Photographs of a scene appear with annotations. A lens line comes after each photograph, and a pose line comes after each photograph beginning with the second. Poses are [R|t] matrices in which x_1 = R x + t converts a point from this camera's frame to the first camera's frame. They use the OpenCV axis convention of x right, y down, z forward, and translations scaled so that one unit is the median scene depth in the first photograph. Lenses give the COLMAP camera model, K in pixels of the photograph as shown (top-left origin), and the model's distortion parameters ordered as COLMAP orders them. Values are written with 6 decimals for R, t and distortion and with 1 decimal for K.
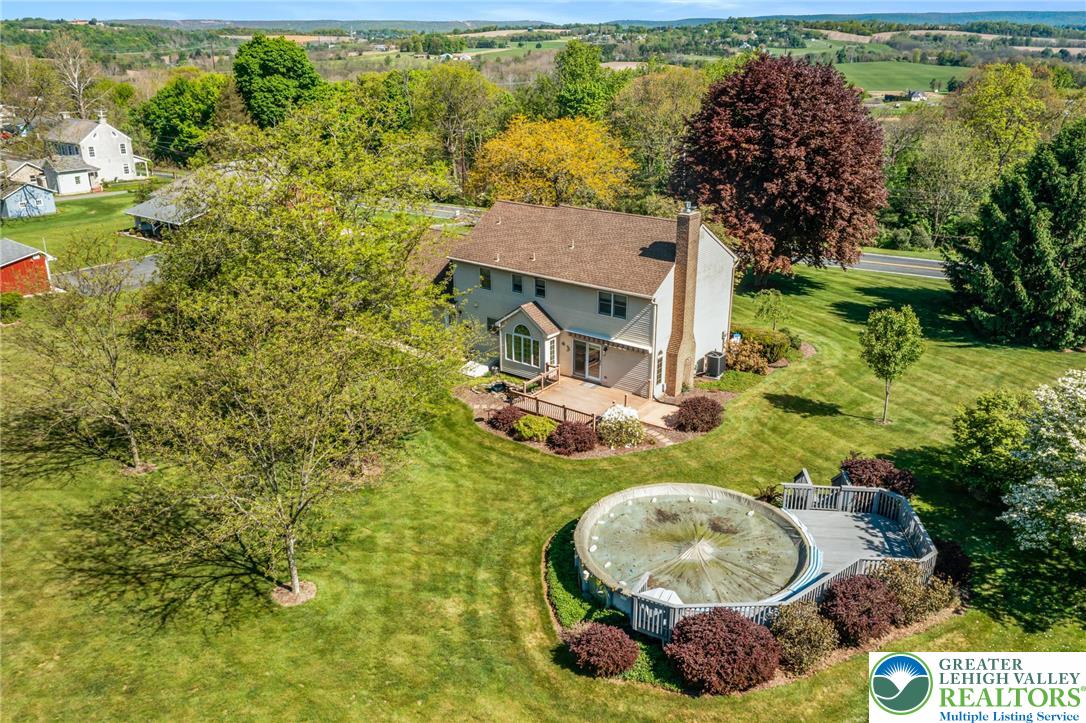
lens RADIAL K [[865.9, 0, 543.0], [0, 865.9, 361.5], [0, 0, 1]] dist [0.000476, 0.007183]
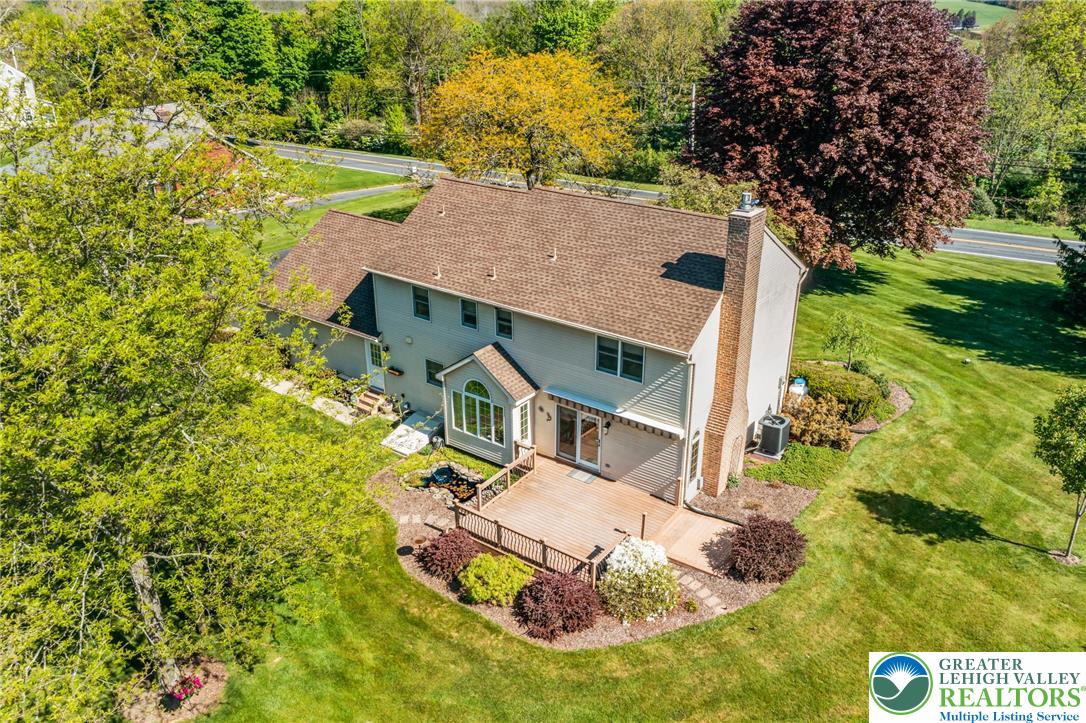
lens RADIAL K [[865.9, 0, 543.0], [0, 865.9, 361.5], [0, 0, 1]] dist [0.000476, 0.007183]
pose [[0.999701, -0.009493, 0.022542, 0.009961], [0.007953, 0.997693, 0.067426, -0.092983], [-0.023130, -0.067226, 0.997470, 0.337524]]
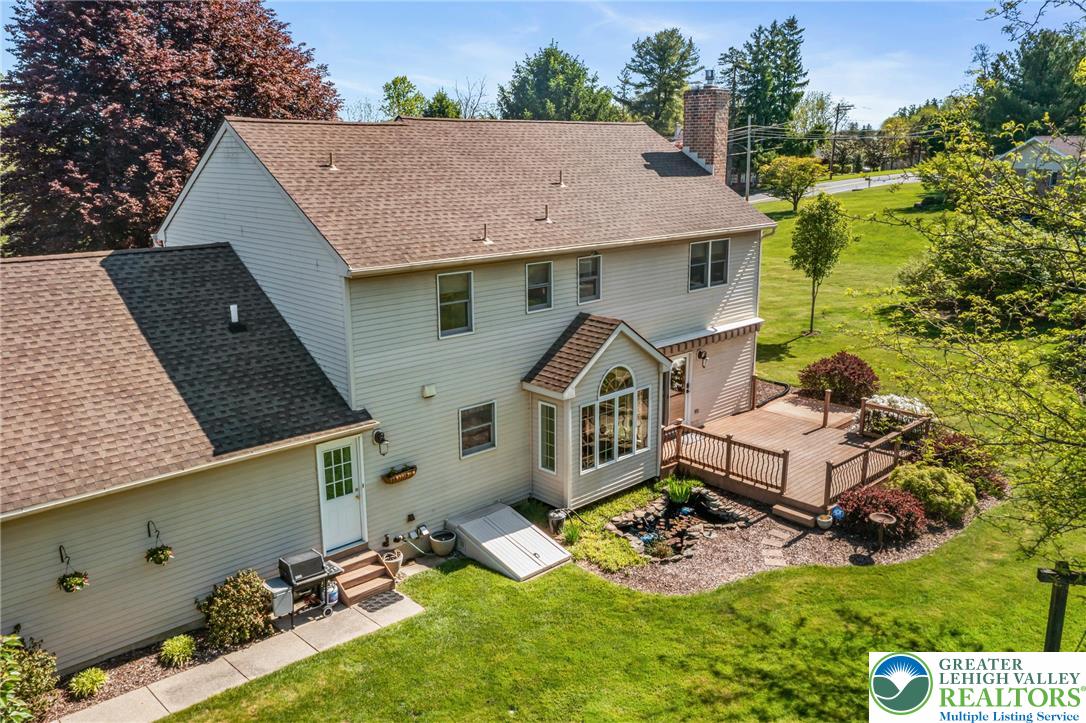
lens RADIAL K [[857.4, 0, 543.0], [0, 857.4, 361.5], [0, 0, 1]] dist [-0.004116, 0.030124]
pose [[0.151525, -0.236115, 0.959838, -0.394860], [0.348837, 0.921344, 0.171576, -0.119365], [-0.924853, 0.308829, 0.221973, 0.878685]]
